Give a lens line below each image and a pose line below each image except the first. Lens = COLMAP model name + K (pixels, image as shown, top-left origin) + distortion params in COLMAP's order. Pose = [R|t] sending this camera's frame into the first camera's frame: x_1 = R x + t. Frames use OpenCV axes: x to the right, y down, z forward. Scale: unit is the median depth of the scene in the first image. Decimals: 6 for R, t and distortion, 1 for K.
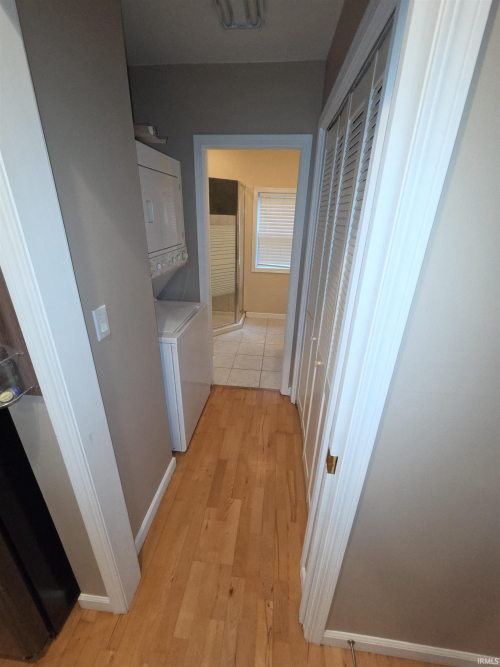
lens RADIAL K [[272.7, 0, 250.0], [0, 272.7, 333.5], [0, 0, 1]] dist [-0.000135, 0.000342]
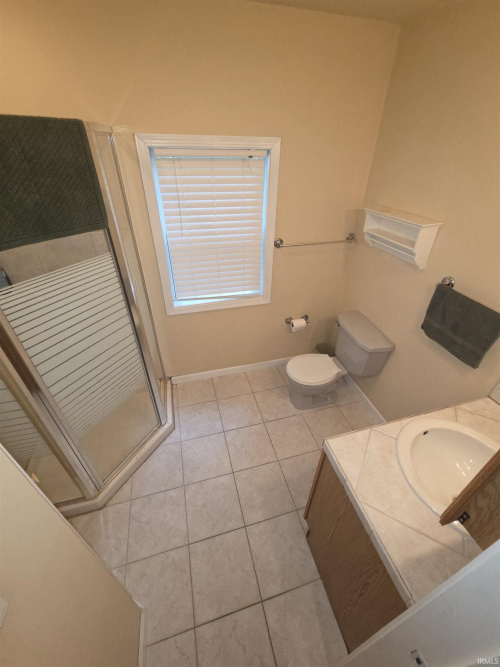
lens RADIAL K [[272.7, 0, 250.0], [0, 272.7, 333.5], [0, 0, 1]] dist [-0.000135, 0.000342]
pose [[0.930339, -0.219709, 0.293593, -0.010403], [0.151646, 0.959480, 0.237489, -0.349966], [-0.333876, -0.176423, 0.925960, 0.568515]]
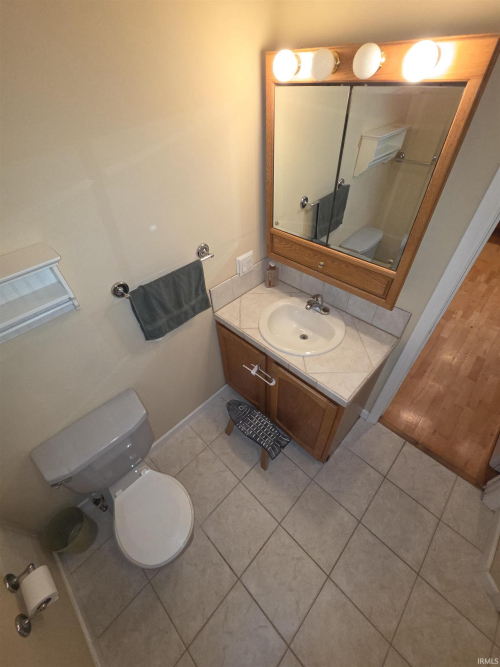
lens RADIAL K [[272.7, 0, 250.0], [0, 272.7, 333.5], [0, 0, 1]] dist [-0.000135, 0.000342]
pose [[-0.788692, -0.426783, 0.442517, 0.123621], [0.256137, 0.426238, 0.867592, -0.502750], [-0.558891, 0.797607, -0.226855, 0.899527]]
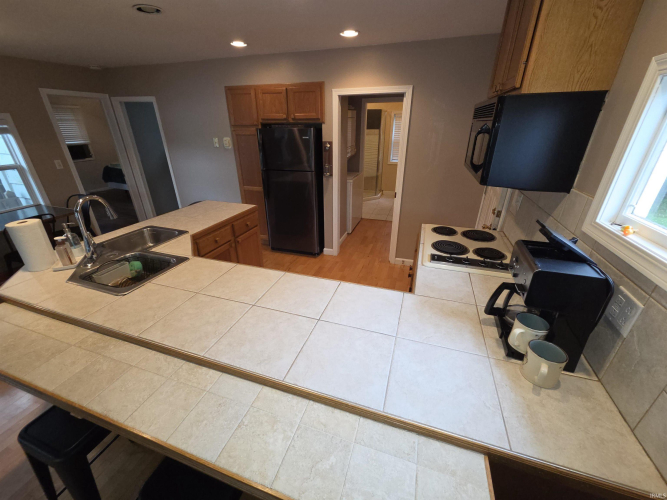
lens RADIAL K [[272.7, 0, 330.8], [0, 272.7, 249.5], [0, 0, 1]] dist [-0.000135, 0.000342]
pose [[0.975099, 0.063867, -0.212376, 0.061291], [-0.056237, 0.997543, 0.041781, 0.265093], [0.214523, -0.028797, 0.976294, -0.754759]]
